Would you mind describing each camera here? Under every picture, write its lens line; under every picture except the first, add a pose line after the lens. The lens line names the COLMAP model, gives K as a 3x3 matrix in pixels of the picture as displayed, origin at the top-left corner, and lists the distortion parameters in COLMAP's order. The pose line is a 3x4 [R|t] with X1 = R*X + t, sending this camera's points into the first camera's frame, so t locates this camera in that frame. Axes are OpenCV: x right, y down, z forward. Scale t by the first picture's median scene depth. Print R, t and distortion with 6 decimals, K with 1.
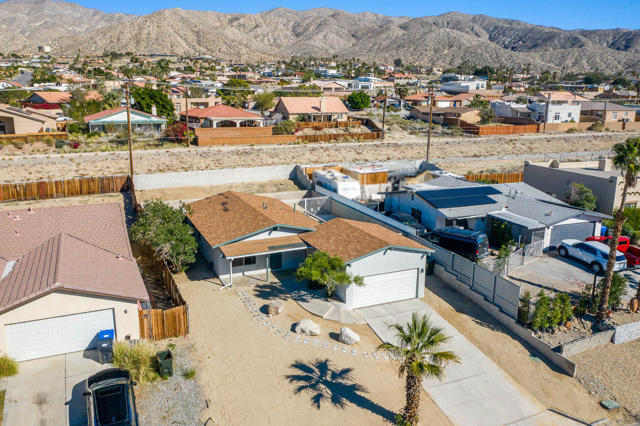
lens RADIAL K [[507.2, 0, 320.0], [0, 507.2, 213.0], [0, 0, 1]] dist [-0.012937, -0.006937]
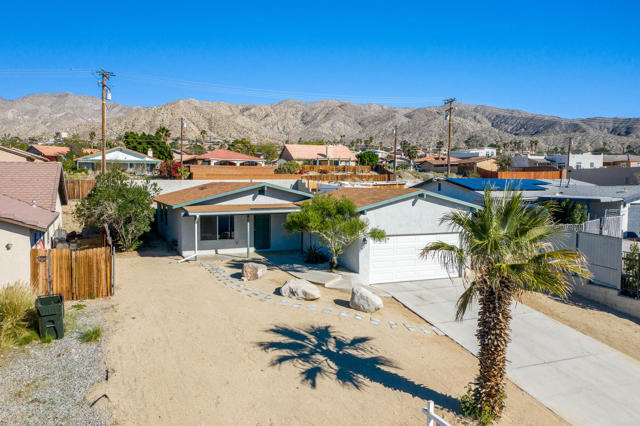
lens RADIAL K [[507.2, 0, 320.0], [0, 507.2, 213.0], [0, 0, 1]] dist [-0.012937, -0.006937]
pose [[0.999883, -0.000051, -0.015302, 0.008455], [-0.002542, 0.985547, -0.169384, 0.194621], [0.015090, 0.169403, 0.985431, 0.288847]]
